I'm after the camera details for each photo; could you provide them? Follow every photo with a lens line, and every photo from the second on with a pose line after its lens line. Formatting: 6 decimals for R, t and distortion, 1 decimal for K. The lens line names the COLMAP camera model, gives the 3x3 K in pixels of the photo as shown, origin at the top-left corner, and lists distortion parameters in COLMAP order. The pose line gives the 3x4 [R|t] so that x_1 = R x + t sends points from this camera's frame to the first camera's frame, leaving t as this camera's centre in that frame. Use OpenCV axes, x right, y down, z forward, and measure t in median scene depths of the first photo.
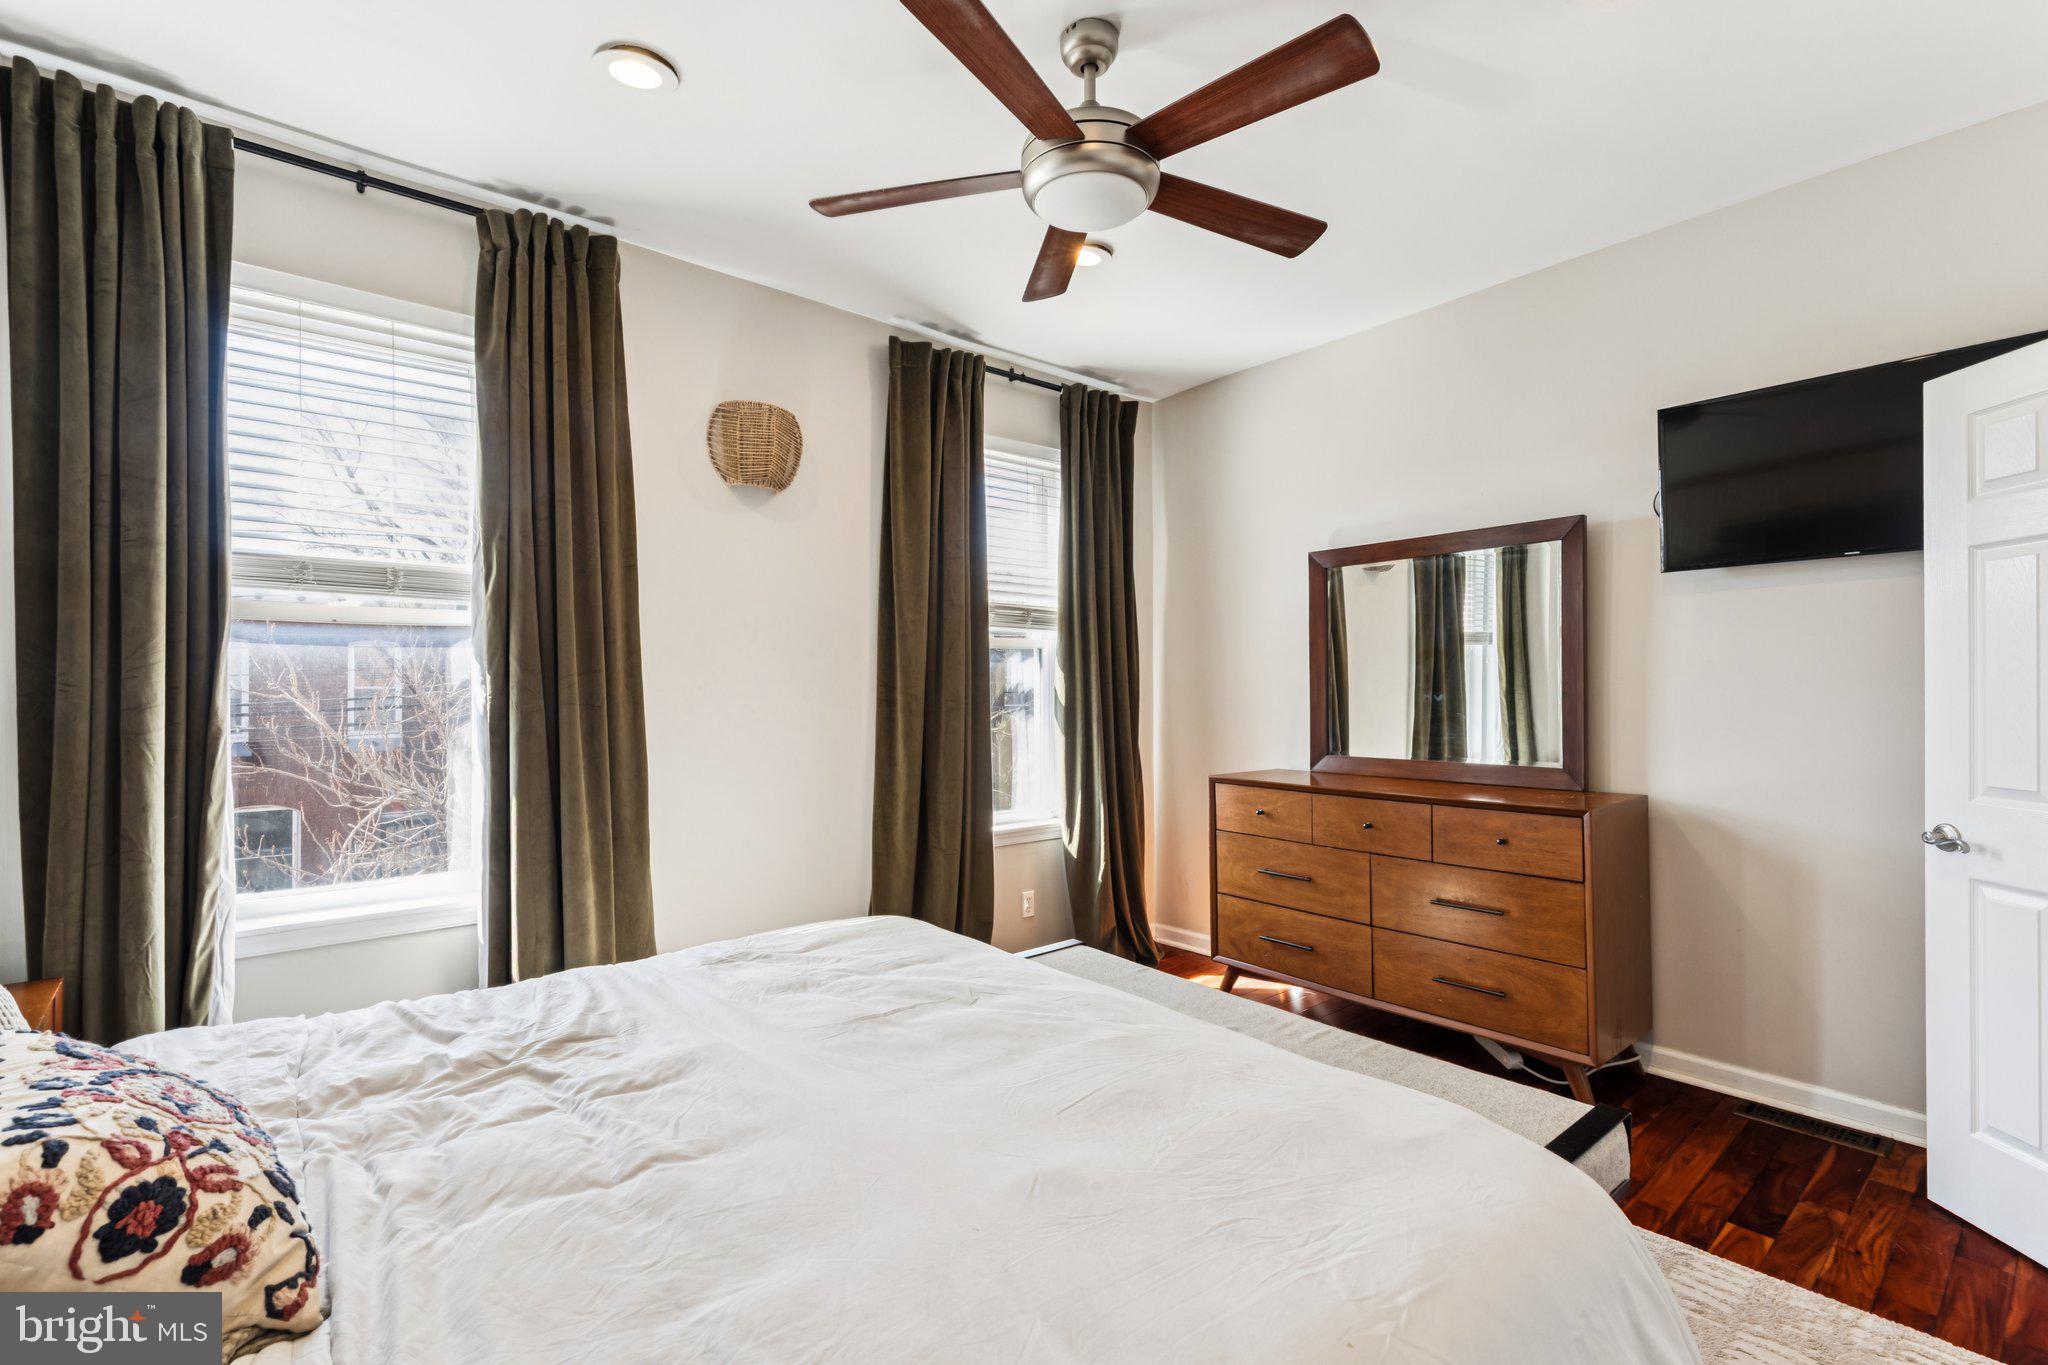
lens RADIAL K [[913.8, 0, 1024.0], [0, 913.8, 682.5], [0, 0, 1]] dist [0.012828, -0.000026]
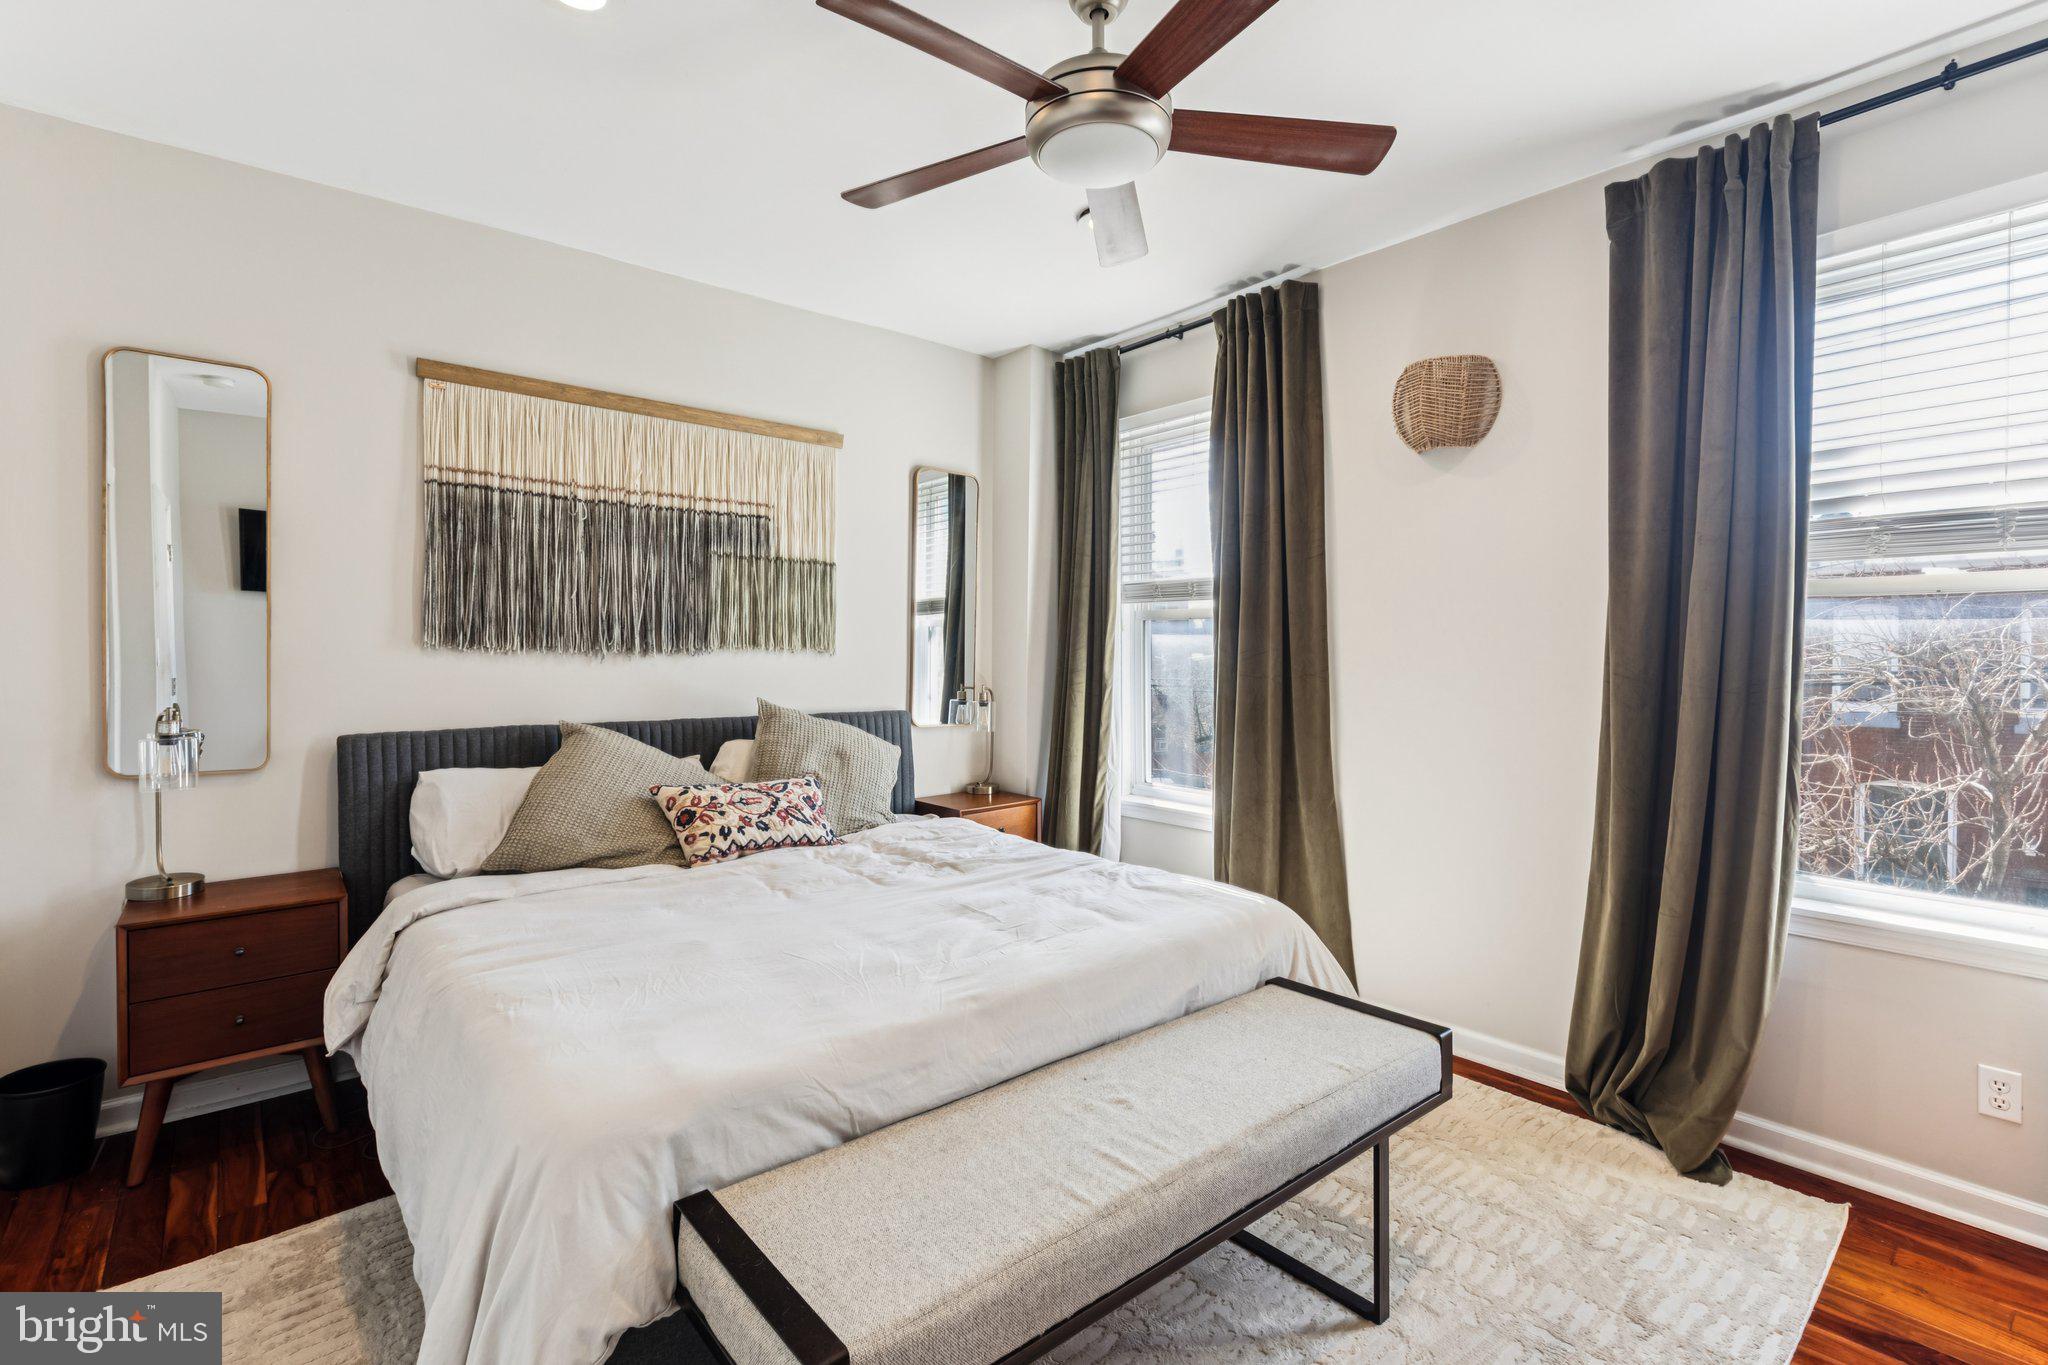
lens RADIAL K [[928.8, 0, 1048.5], [0, 928.8, 670.8], [0, 0, 1]] dist [0.003070, -0.000092]
pose [[0.026743, 0.012537, -0.999564, 2.372124], [0.002565, 0.999917, 0.012610, -0.005675], [0.999639, -0.002901, 0.026708, 2.133774]]
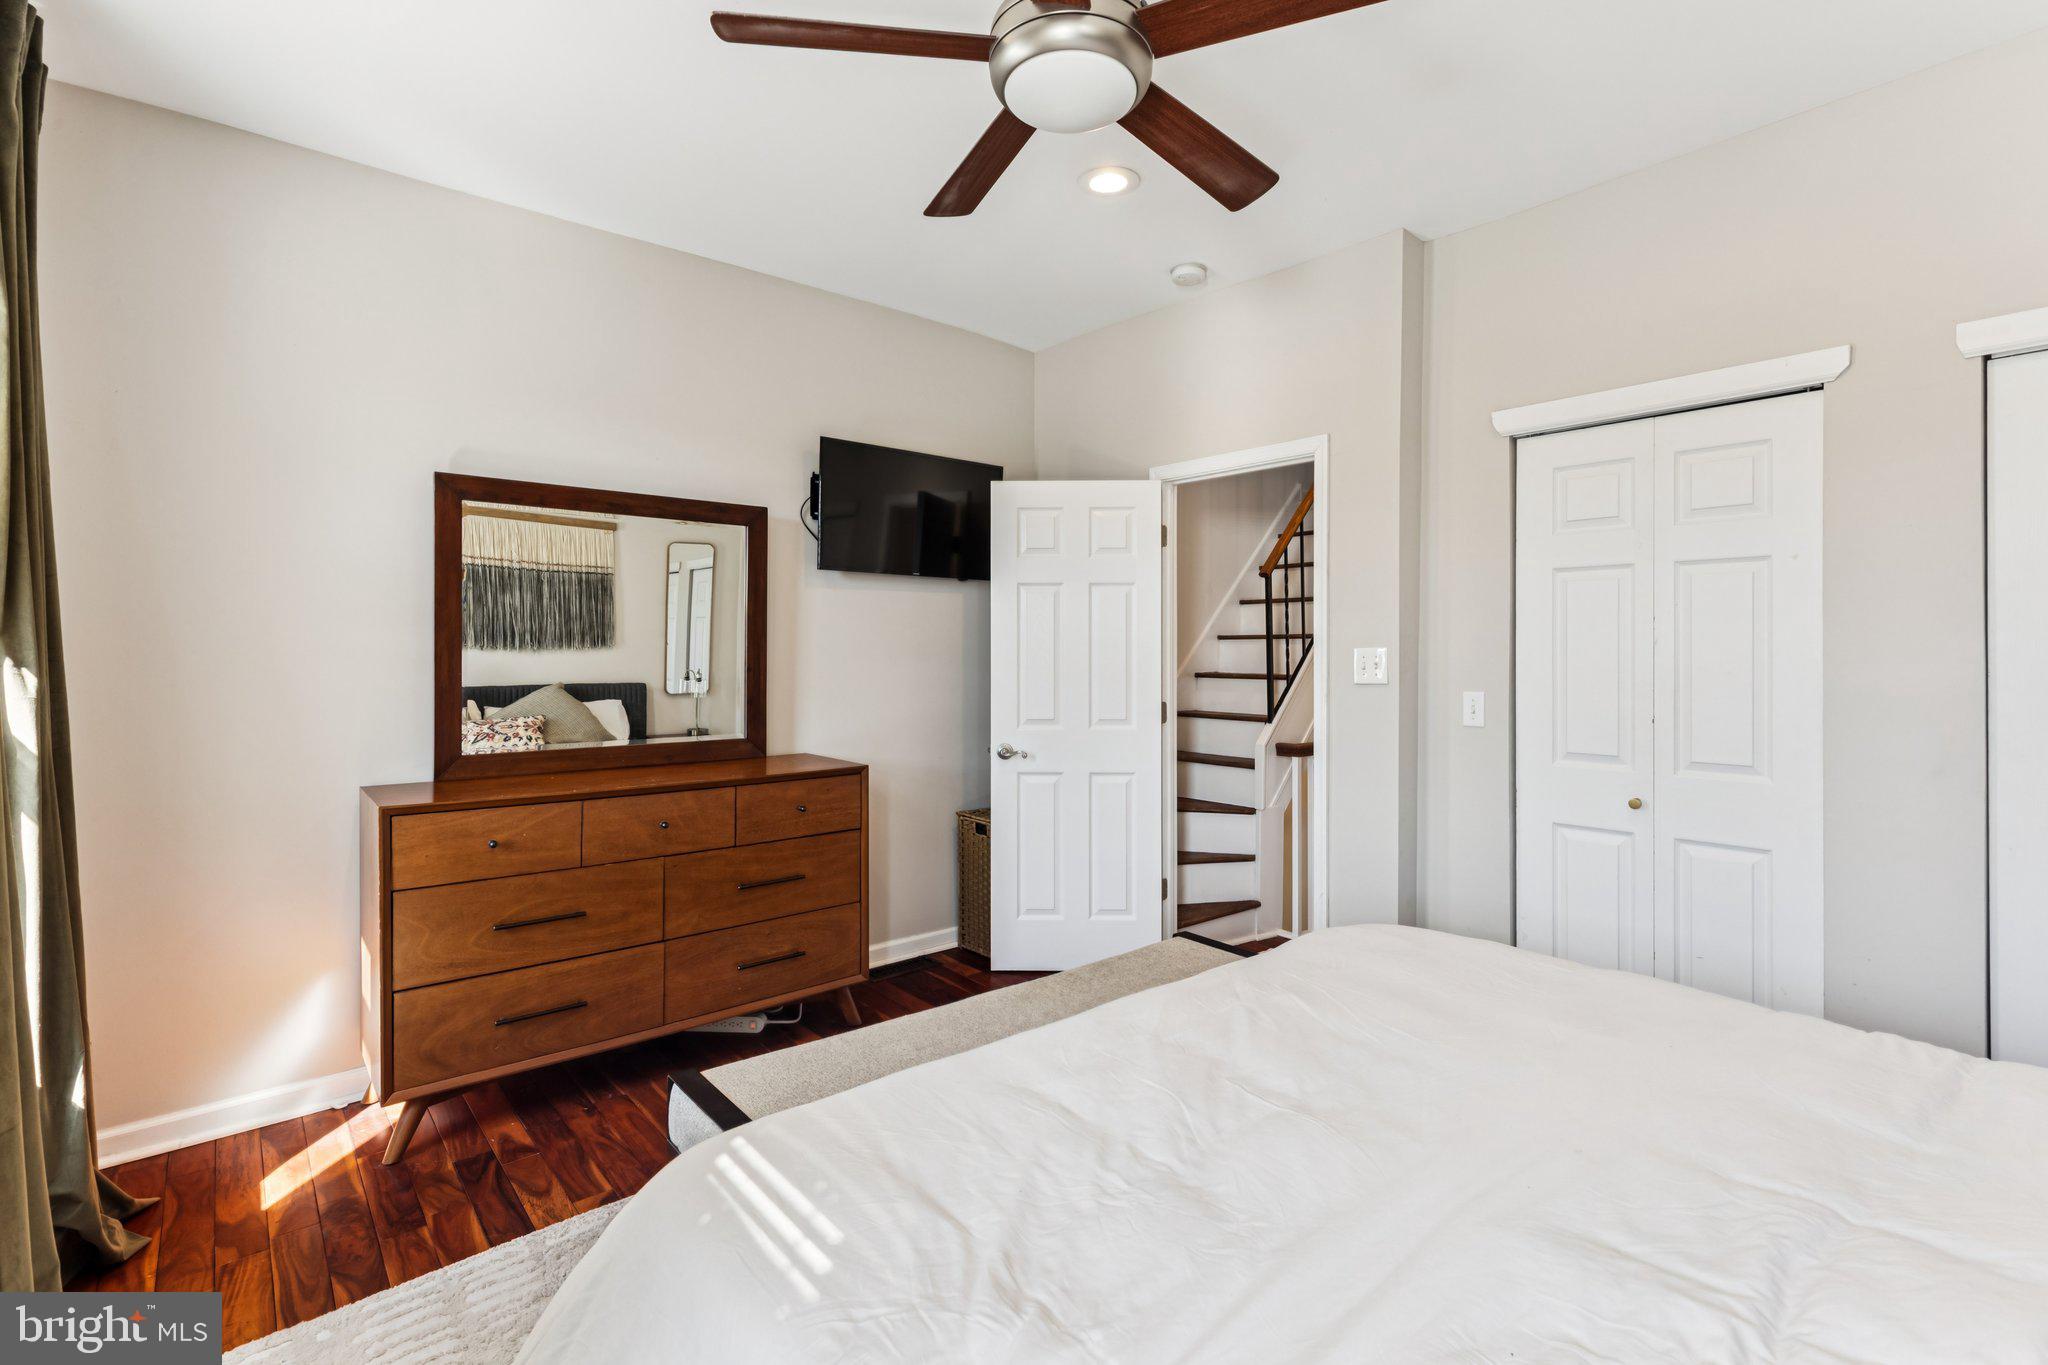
lens RADIAL K [[930.8, 0, 1027.4], [0, 930.8, 644.8], [0, 0, 1]] dist [-0.000782, -0.000213]
pose [[-0.007991, 0.017523, 0.999815, -0.457585], [-0.010351, 0.999791, -0.017605, 0.000218], [-0.999914, -0.010490, -0.007807, 0.615274]]
